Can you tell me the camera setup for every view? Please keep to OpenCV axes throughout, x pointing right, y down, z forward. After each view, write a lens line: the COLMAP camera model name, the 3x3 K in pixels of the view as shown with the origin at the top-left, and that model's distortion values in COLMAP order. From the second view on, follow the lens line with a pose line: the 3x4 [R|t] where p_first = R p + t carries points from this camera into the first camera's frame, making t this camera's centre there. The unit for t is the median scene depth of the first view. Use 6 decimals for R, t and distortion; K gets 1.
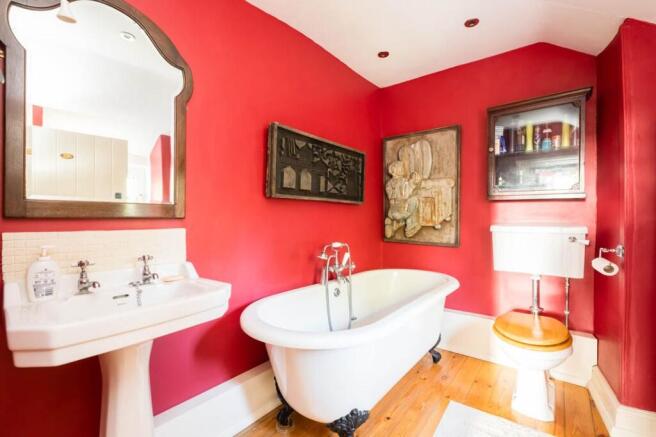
lens RADIAL K [[289.4, 0, 328.7], [0, 289.4, 219.1], [0, 0, 1]] dist [-0.009790, 0.000876]
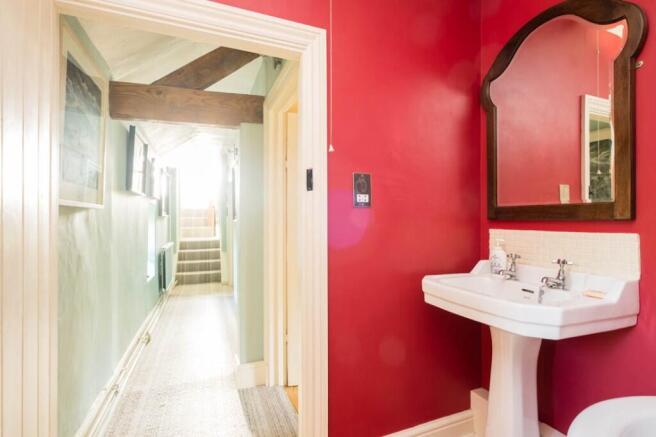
lens RADIAL K [[308.0, 0, 327.8], [0, 308.0, 218.2], [0, 0, 1]] dist [-0.001230, -0.000188]
pose [[-0.481863, -0.007426, -0.876215, 0.591056], [-0.006747, 0.999966, -0.004764, 0.001045], [0.876221, 0.003616, -0.481896, 0.769606]]
